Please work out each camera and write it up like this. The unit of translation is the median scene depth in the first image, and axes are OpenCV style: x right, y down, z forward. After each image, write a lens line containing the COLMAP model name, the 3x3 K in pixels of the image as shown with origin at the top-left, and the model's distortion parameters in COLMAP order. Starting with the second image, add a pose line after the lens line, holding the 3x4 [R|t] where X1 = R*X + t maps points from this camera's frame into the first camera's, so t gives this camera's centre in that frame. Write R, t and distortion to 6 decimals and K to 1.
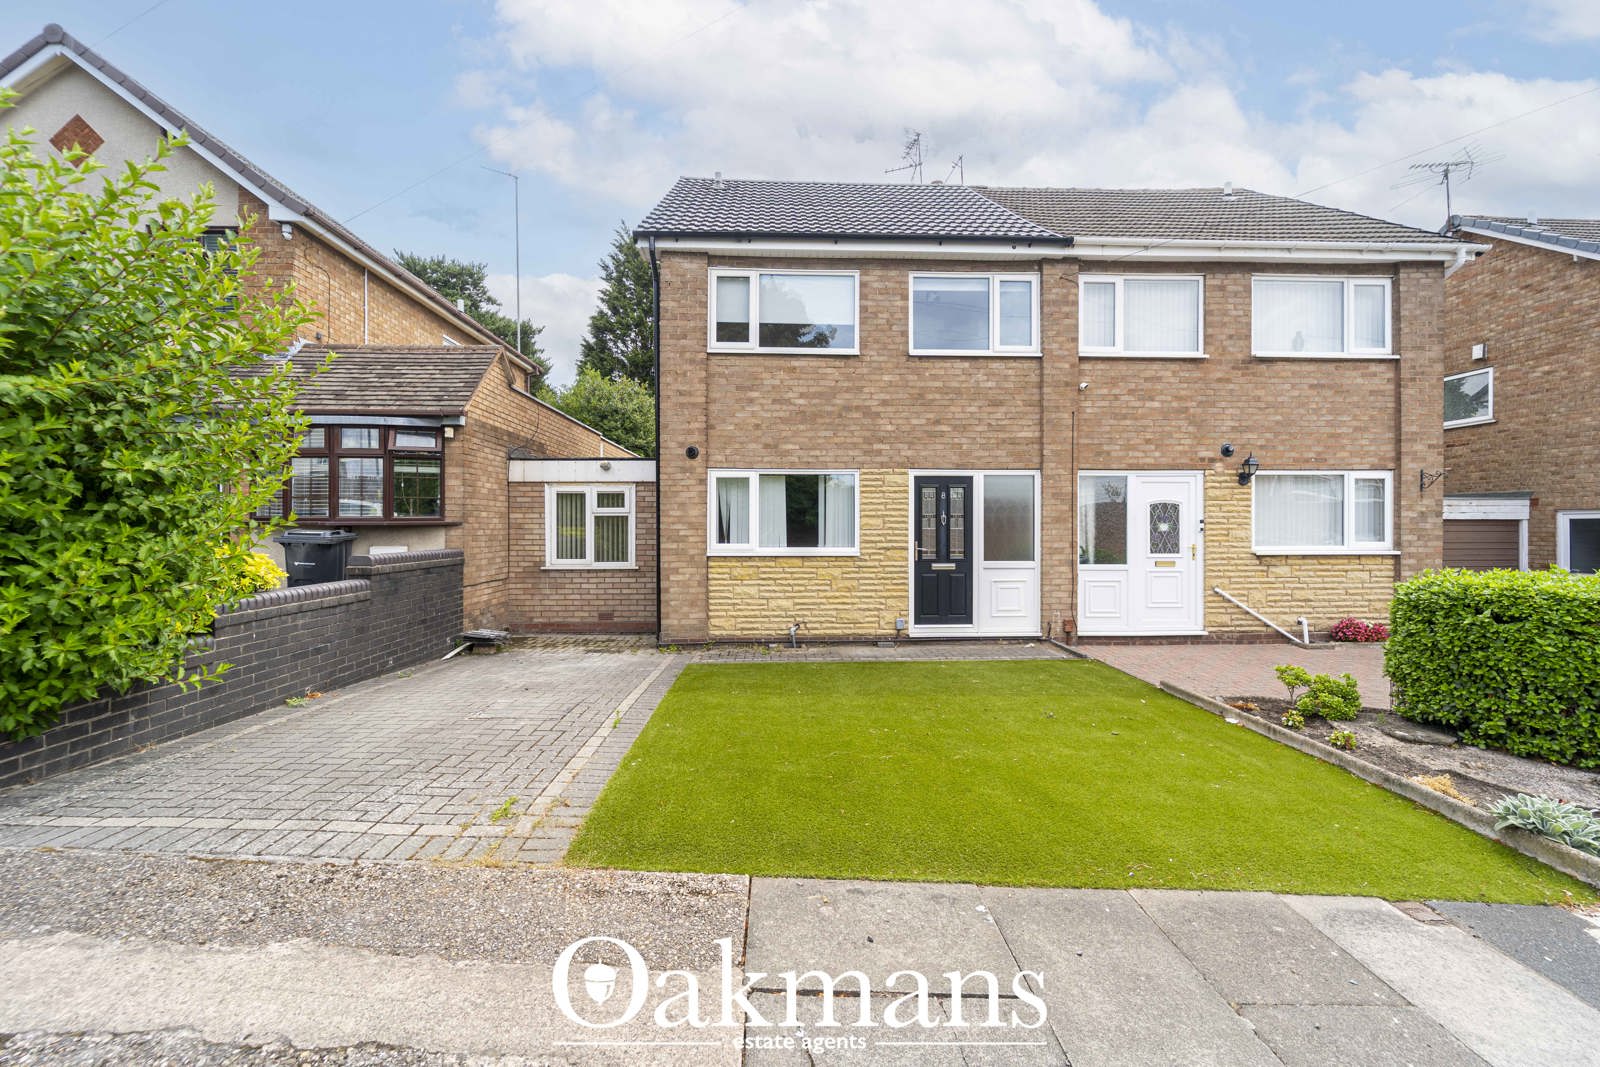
lens RADIAL K [[648.2, 0, 797.7], [0, 648.2, 524.3], [0, 0, 1]] dist [0.001263, -0.002139]
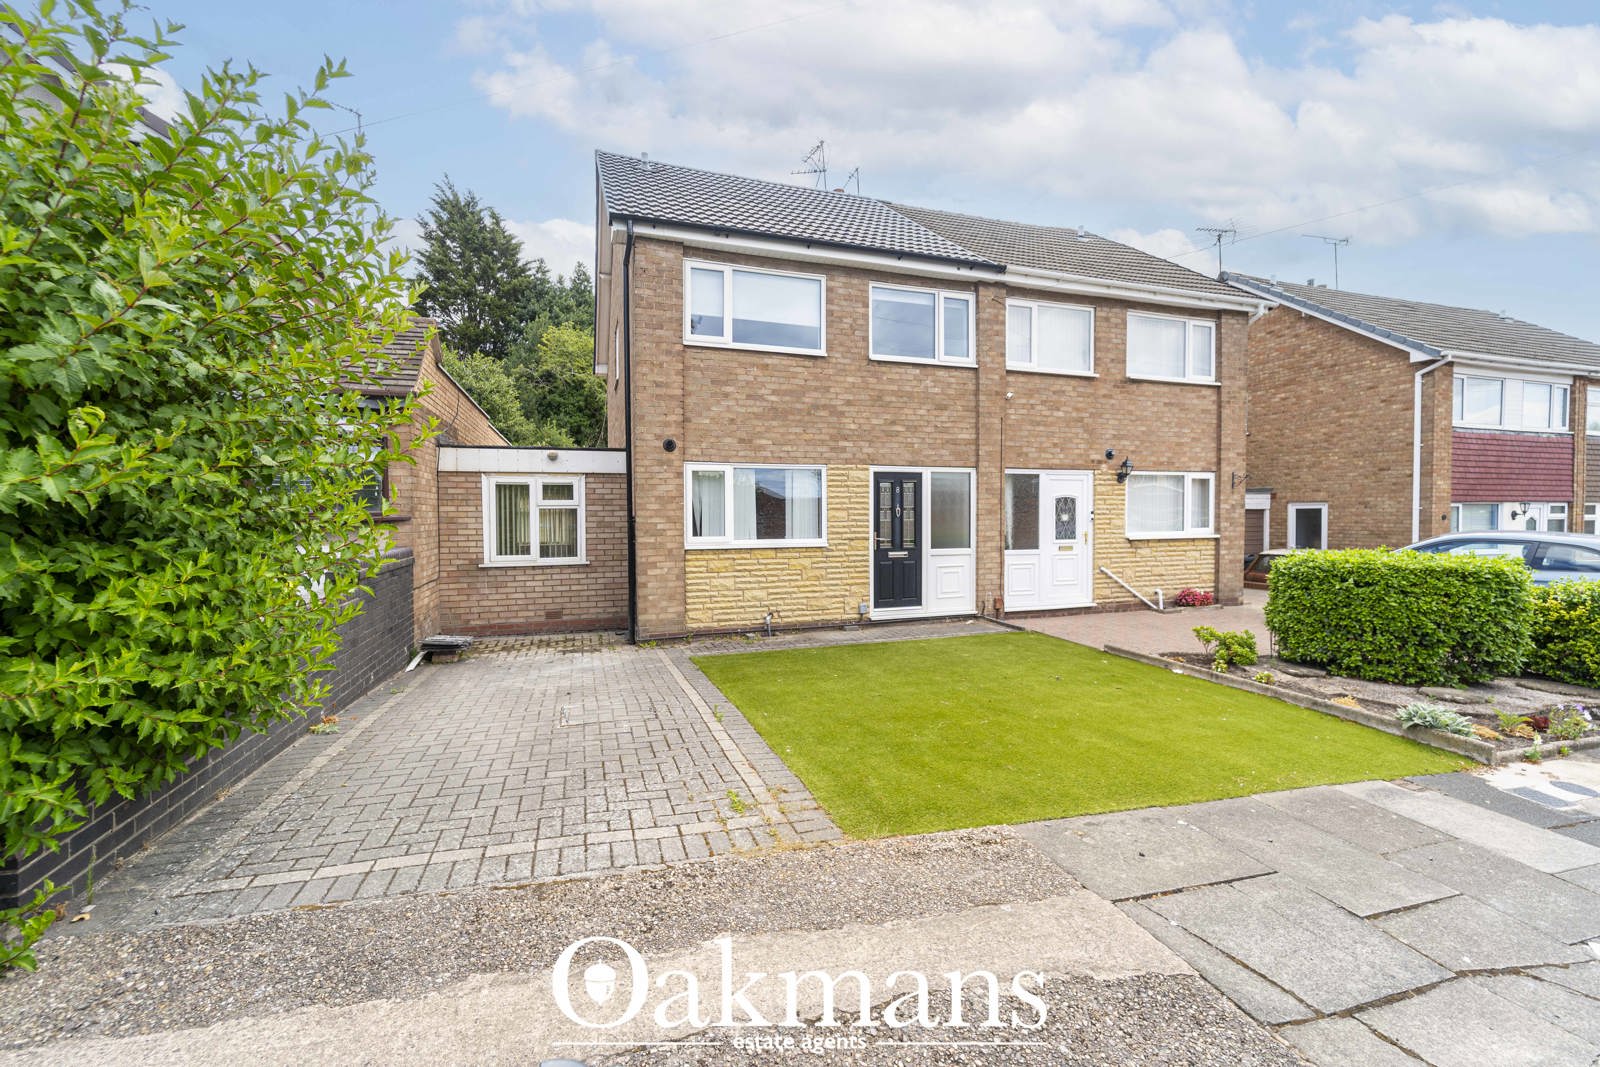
lens RADIAL K [[648.2, 0, 789.8], [0, 648.2, 525.8], [0, 0, 1]] dist [0.001263, -0.002139]
pose [[0.960052, -0.009997, 0.279642, -0.261697], [0.003736, 0.999731, 0.022912, -0.009718], [-0.279796, -0.020952, 0.959831, -0.002984]]
